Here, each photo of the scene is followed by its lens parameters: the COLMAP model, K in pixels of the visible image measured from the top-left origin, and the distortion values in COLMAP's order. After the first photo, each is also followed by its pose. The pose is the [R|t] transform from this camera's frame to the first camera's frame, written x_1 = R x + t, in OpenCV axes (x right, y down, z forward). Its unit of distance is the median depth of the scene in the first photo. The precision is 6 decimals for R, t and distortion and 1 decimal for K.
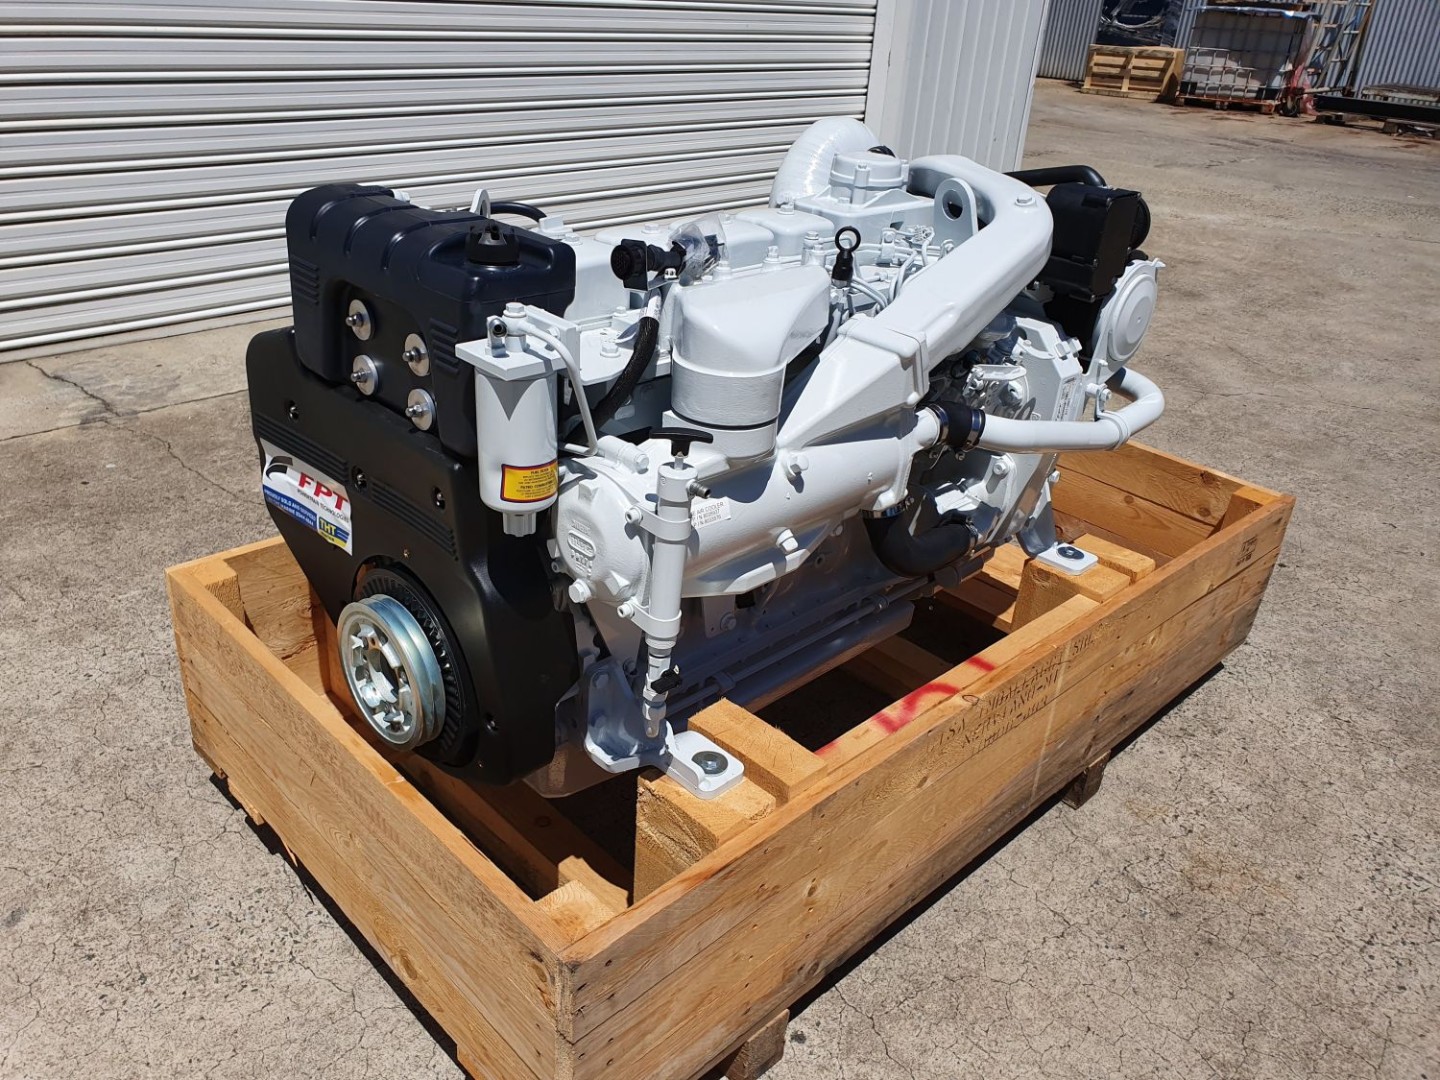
lens RADIAL K [[1124.2, 0, 720.0], [0, 1124.2, 540.0], [0, 0, 1]] dist [0.008252, 0.001140]
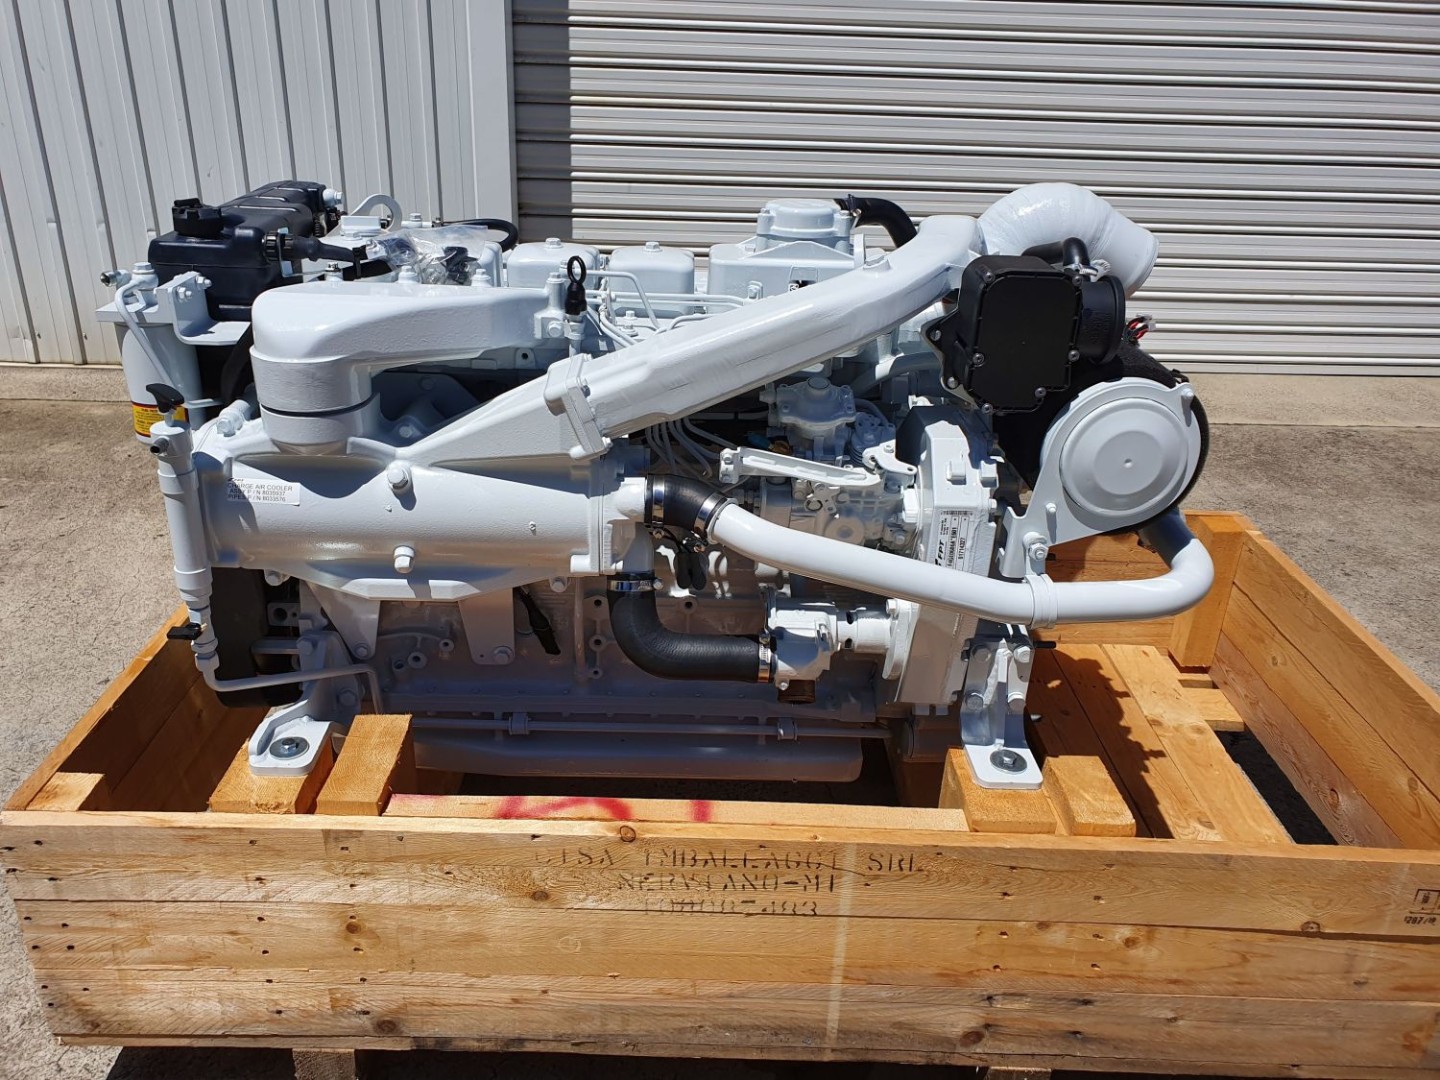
lens RADIAL K [[1124.2, 0, 720.0], [0, 1124.2, 540.0], [0, 0, 1]] dist [0.008252, 0.001140]
pose [[0.727509, 0.250875, -0.638587, 0.773220], [-0.308009, 0.951111, 0.022754, -0.106754], [0.613076, 0.180136, 0.769213, 0.382460]]
